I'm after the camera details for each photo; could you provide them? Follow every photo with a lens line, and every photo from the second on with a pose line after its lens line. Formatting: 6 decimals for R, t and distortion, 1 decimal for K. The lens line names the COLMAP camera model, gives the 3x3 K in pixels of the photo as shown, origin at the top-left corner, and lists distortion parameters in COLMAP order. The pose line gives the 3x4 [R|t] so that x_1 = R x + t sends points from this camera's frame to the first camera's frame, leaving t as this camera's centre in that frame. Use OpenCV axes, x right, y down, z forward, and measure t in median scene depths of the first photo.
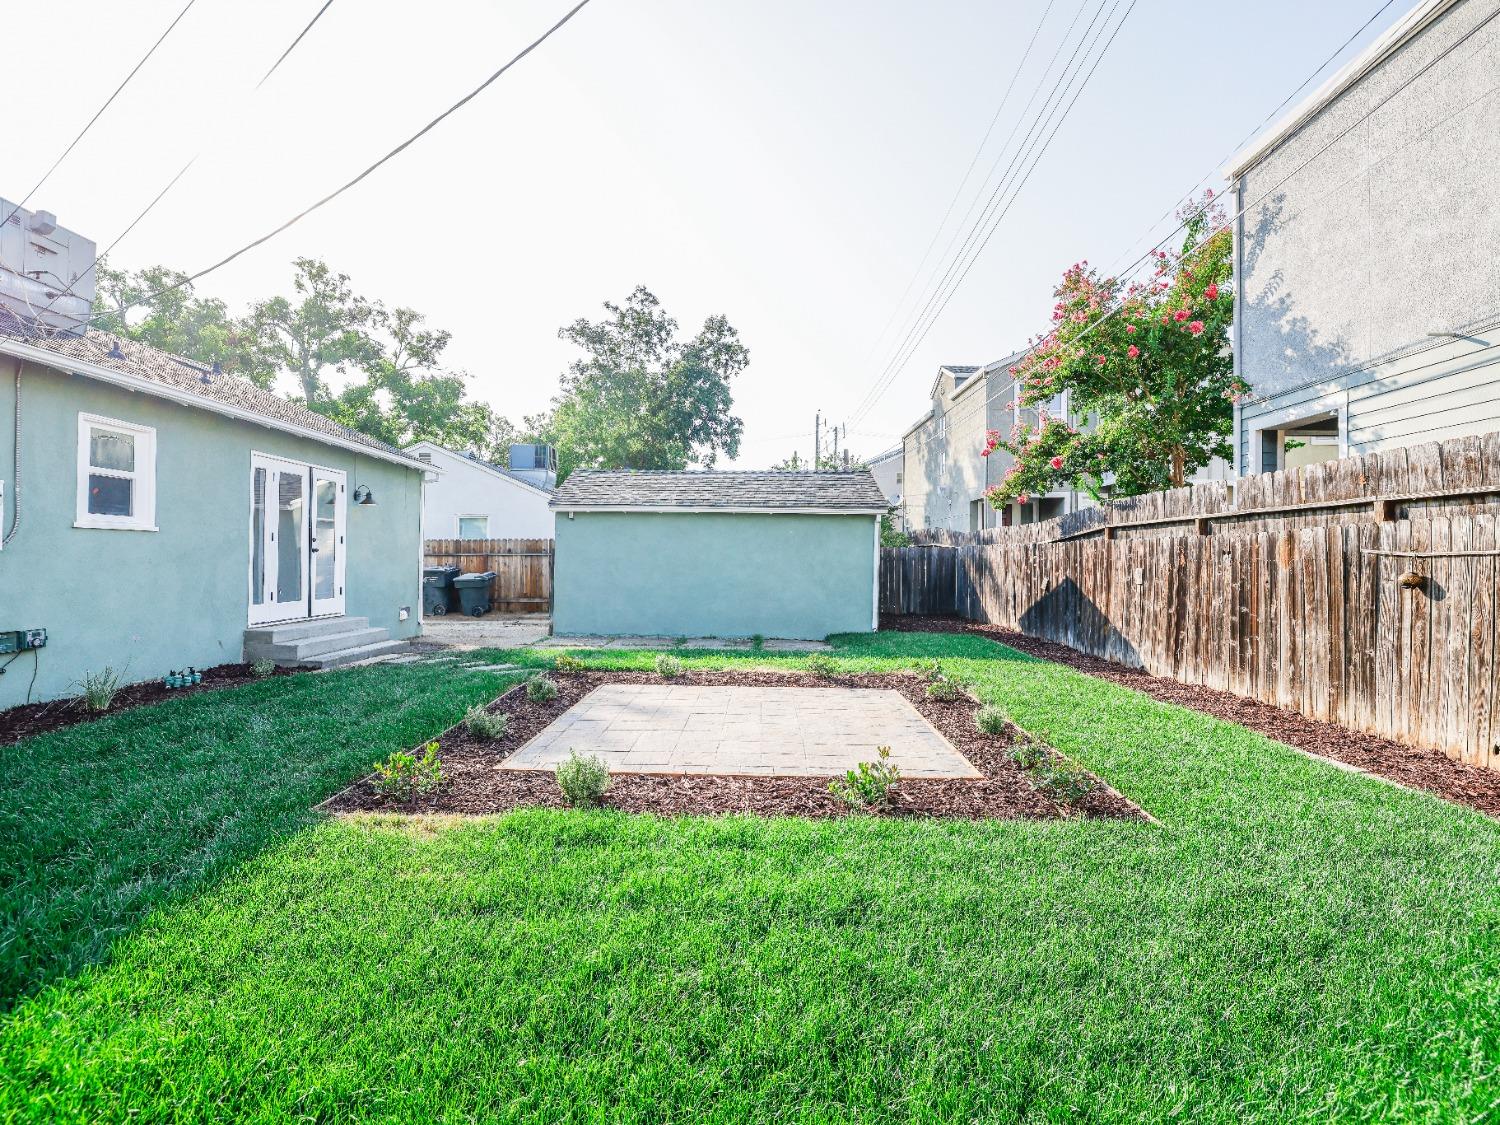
lens RADIAL K [[716.4, 0, 737.2], [0, 716.4, 558.4], [0, 0, 1]] dist [-0.049995, 0.016053]
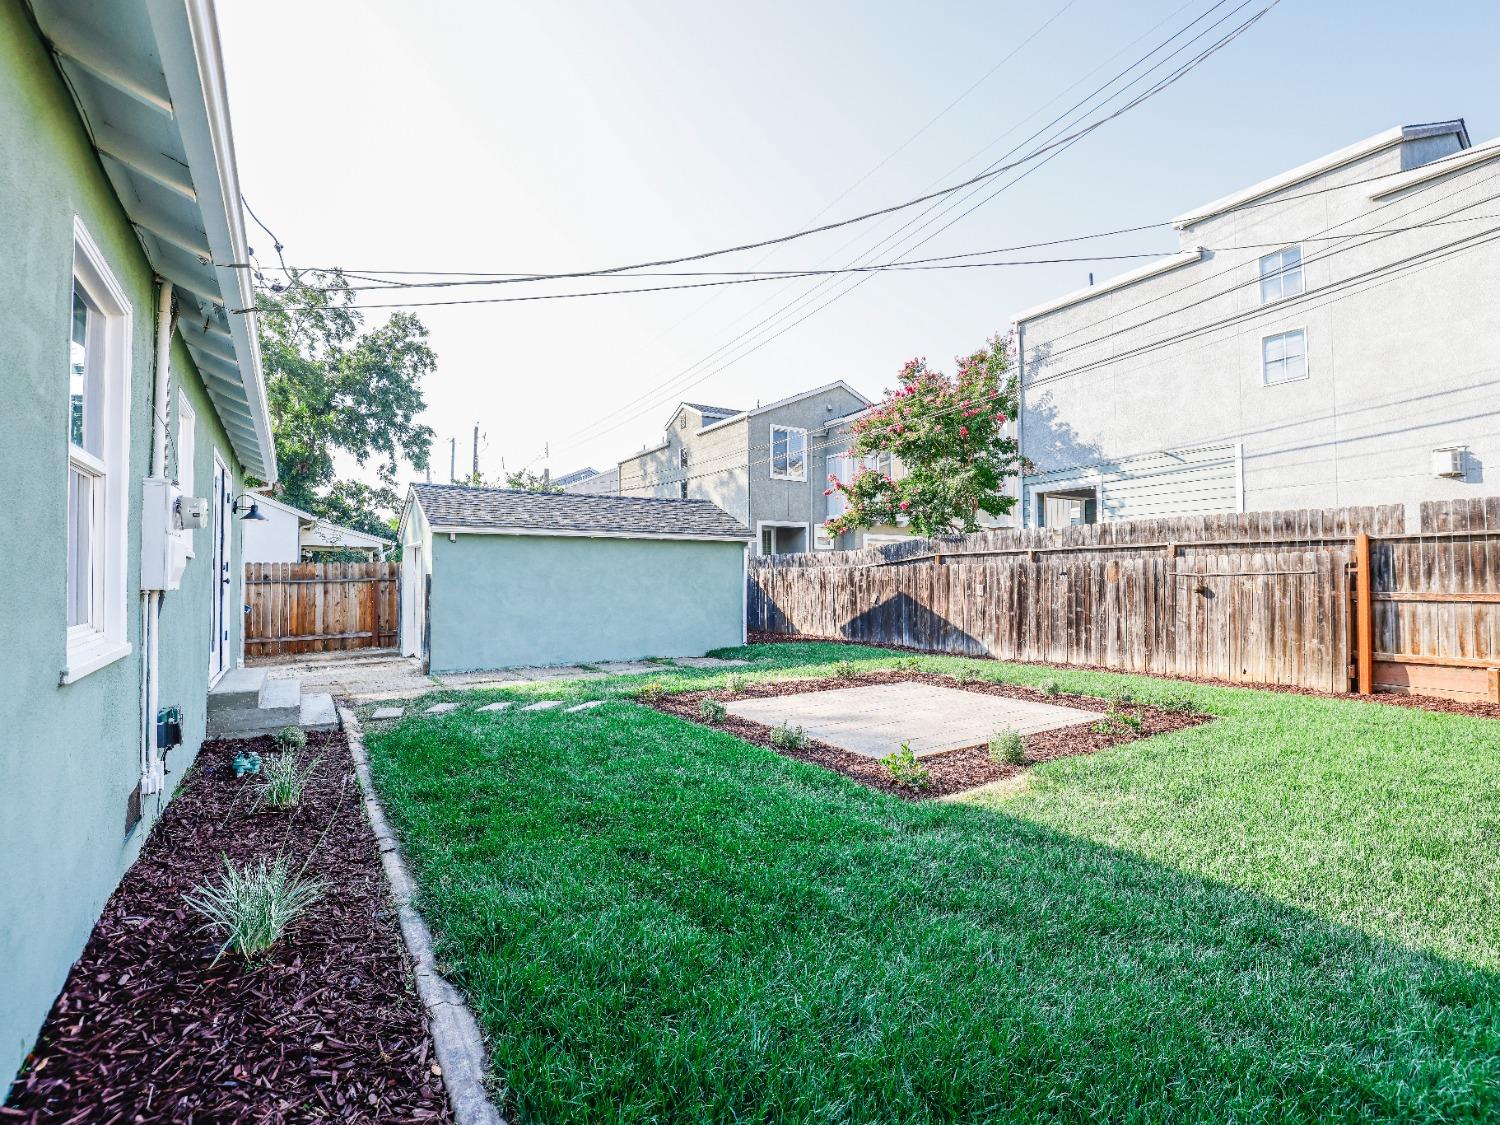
lens RADIAL K [[716.4, 0, 775.1], [0, 716.4, 564.9], [0, 0, 1]] dist [-0.049995, 0.016053]
pose [[0.813782, -0.003348, 0.581161, -0.490934], [0.013600, 0.999819, -0.013285, -0.010369], [-0.581011, 0.018715, 0.813680, 0.054284]]
